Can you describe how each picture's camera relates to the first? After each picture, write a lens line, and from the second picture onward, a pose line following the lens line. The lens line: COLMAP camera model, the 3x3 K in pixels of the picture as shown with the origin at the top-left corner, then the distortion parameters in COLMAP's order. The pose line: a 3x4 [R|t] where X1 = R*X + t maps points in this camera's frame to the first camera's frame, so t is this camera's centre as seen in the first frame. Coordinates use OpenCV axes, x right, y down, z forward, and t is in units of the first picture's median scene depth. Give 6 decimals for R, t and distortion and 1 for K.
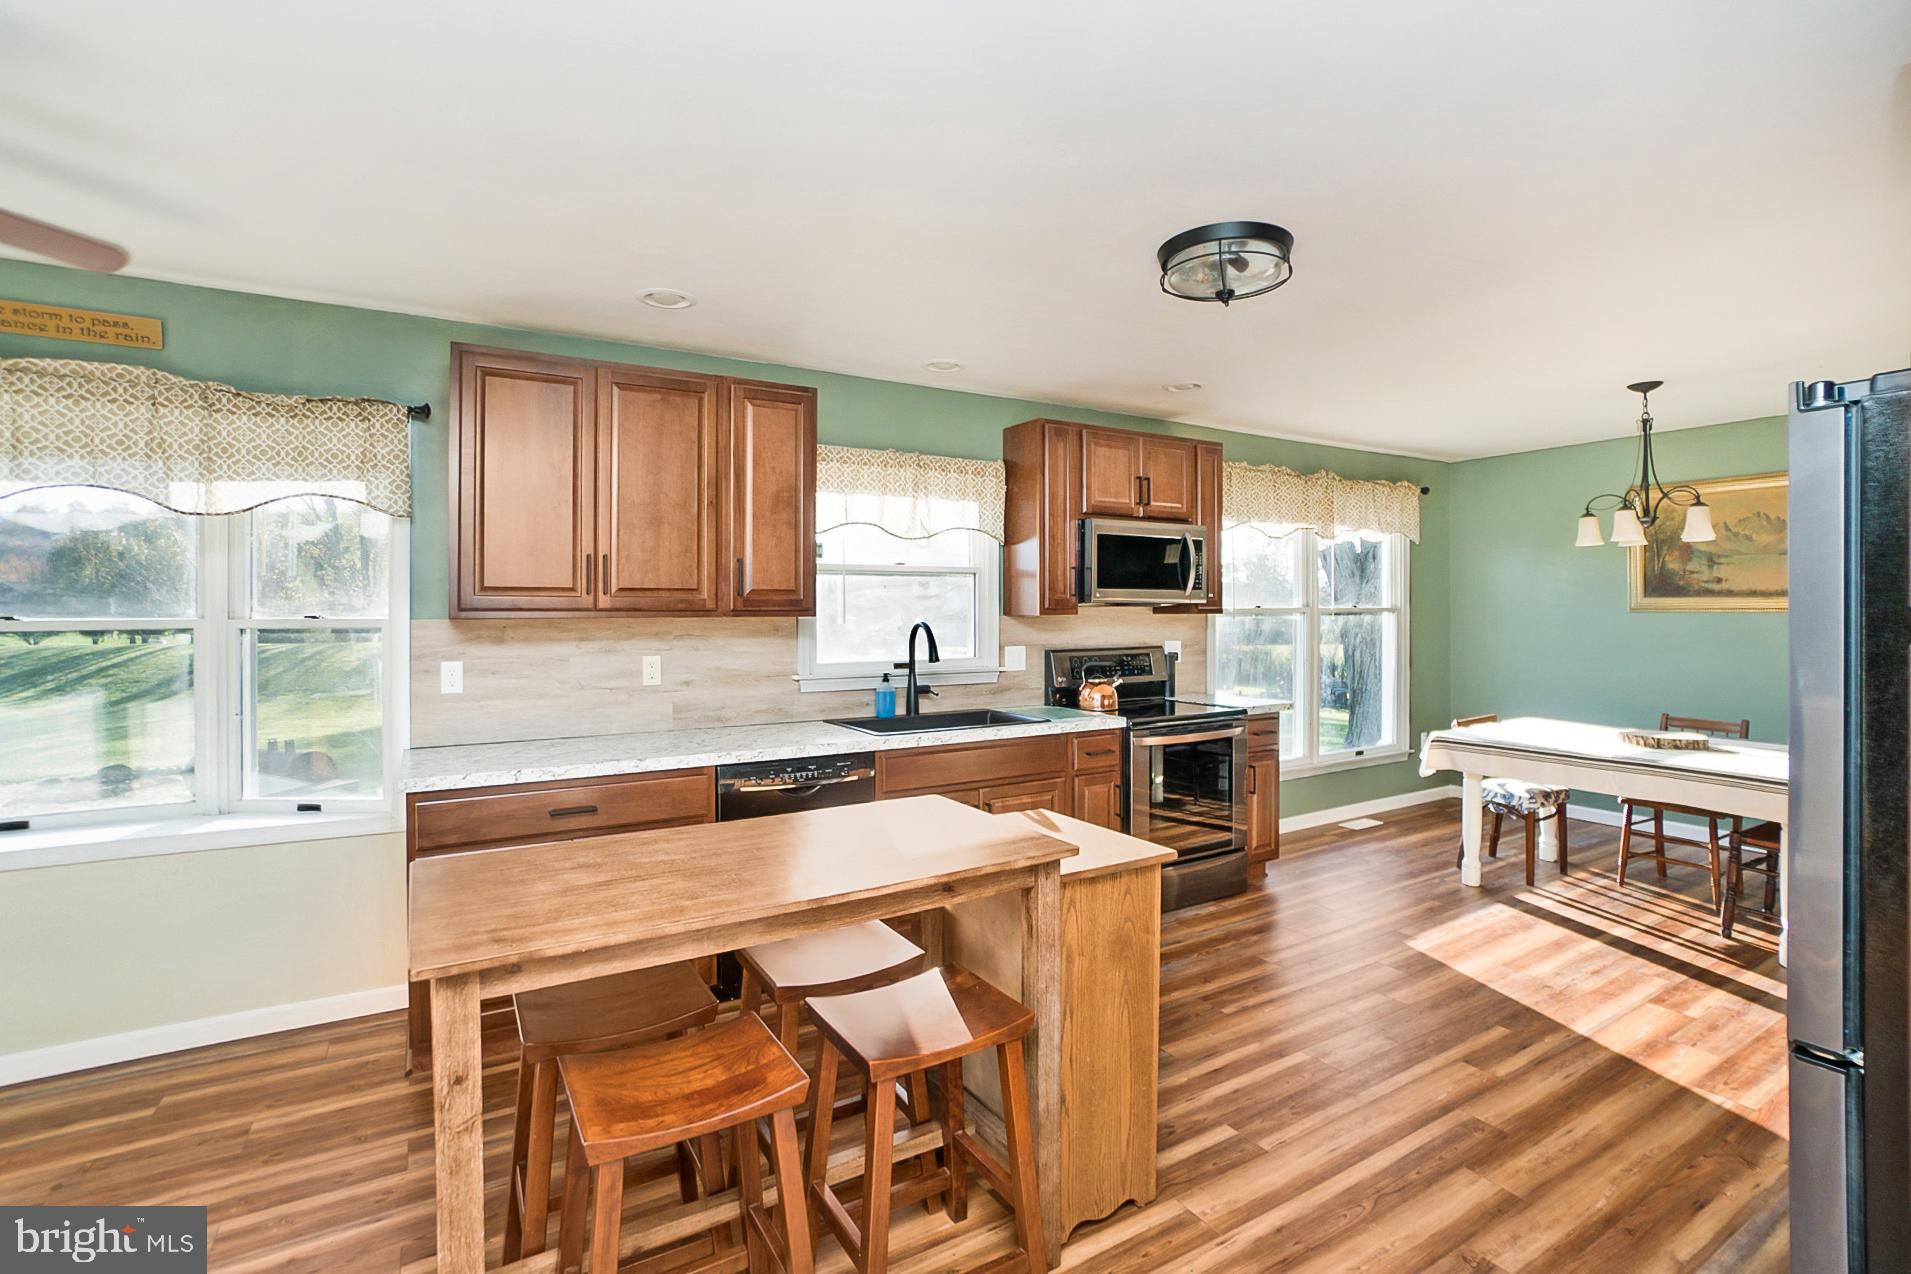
lens RADIAL K [[877.2, 0, 958.1], [0, 877.2, 584.4], [0, 0, 1]] dist [-0.073591, 0.028995]
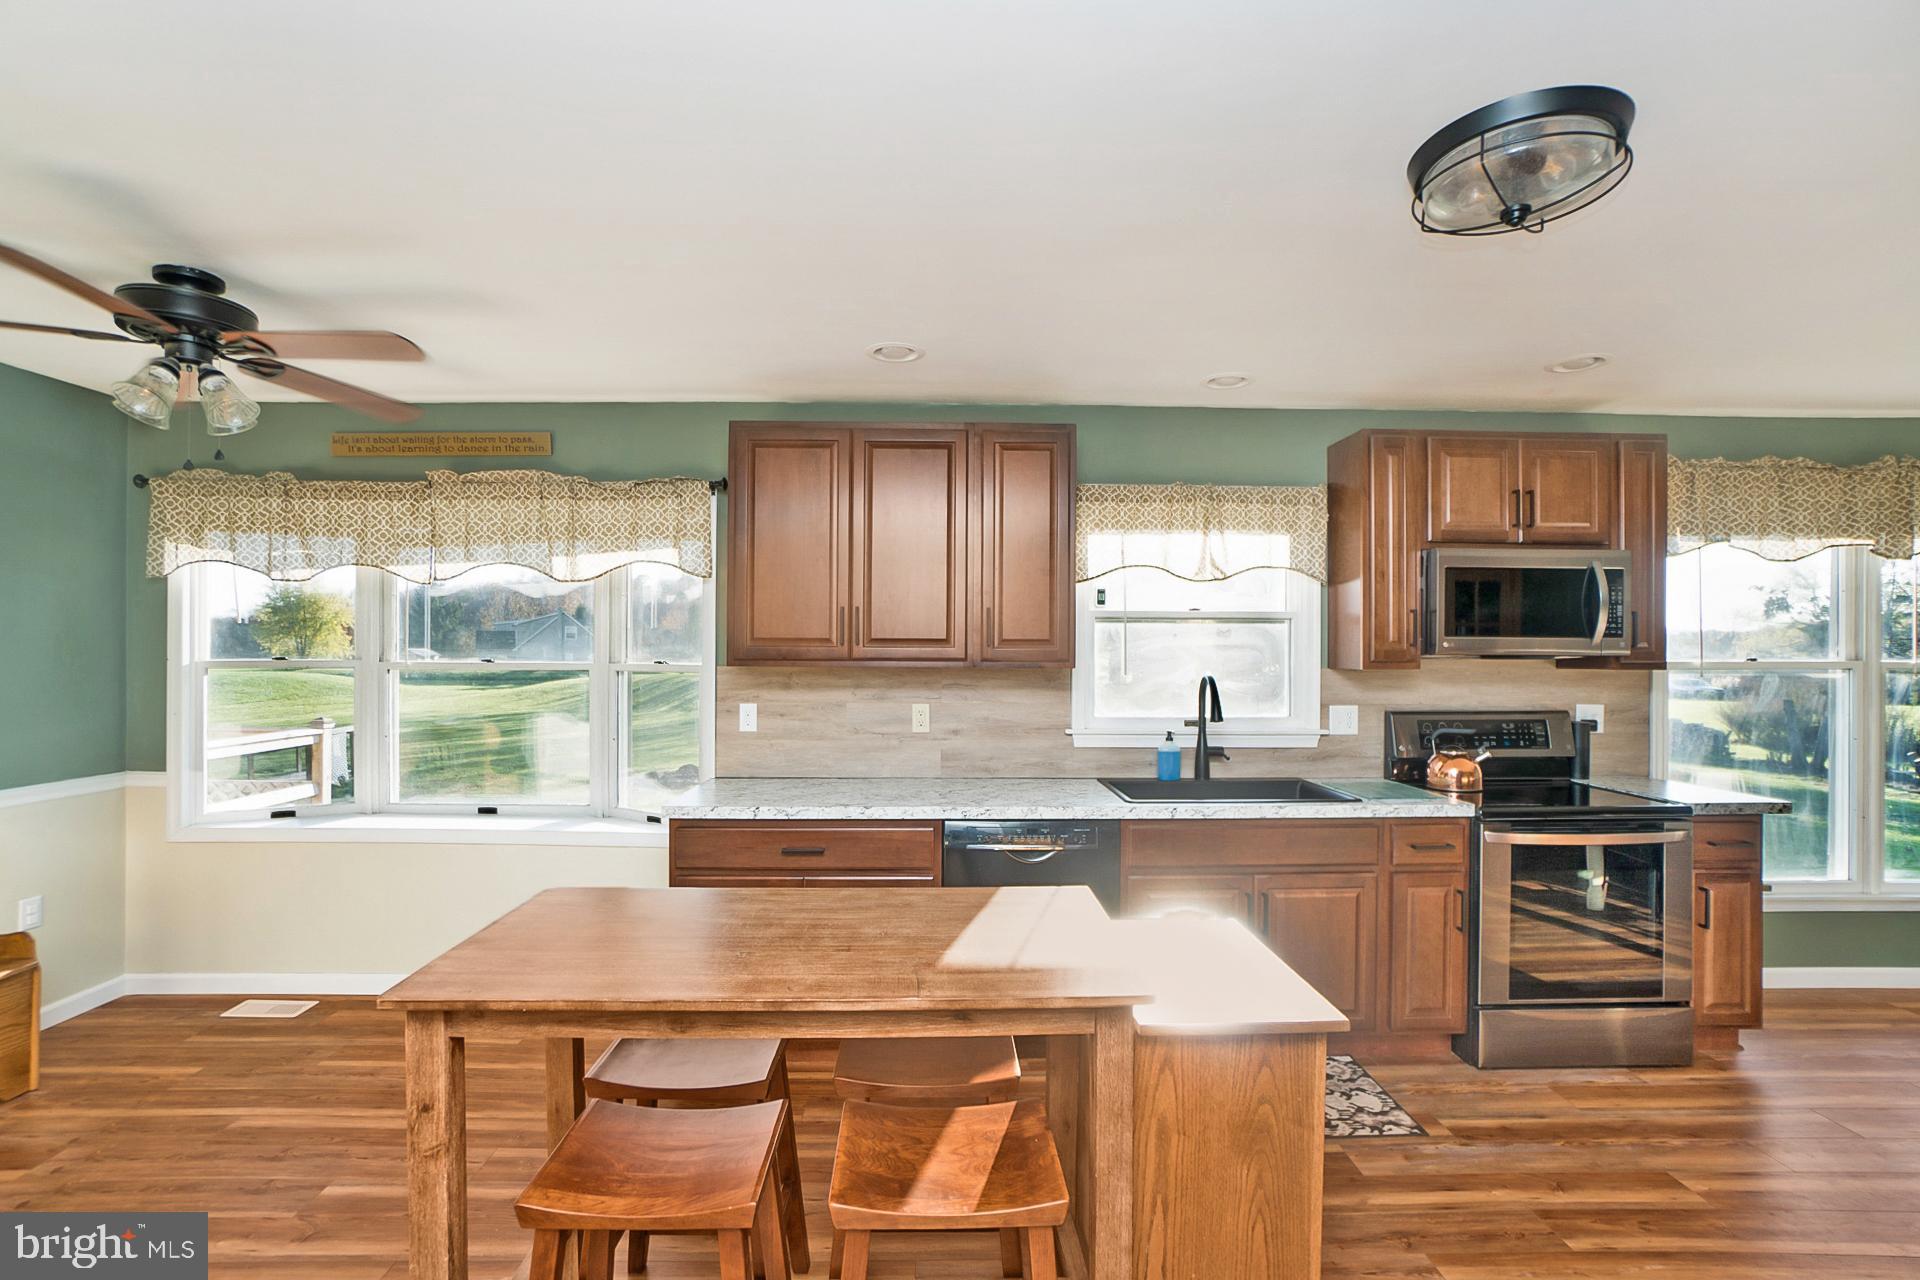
lens RADIAL K [[847.5, 0, 957.7], [0, 847.5, 630.7], [0, 0, 1]] dist [-0.067288, 0.025300]
pose [[0.863760, -0.004576, -0.503883, 0.159459], [0.006562, 0.999976, 0.002168, -0.004947], [0.503861, -0.005179, 0.863769, 0.135416]]
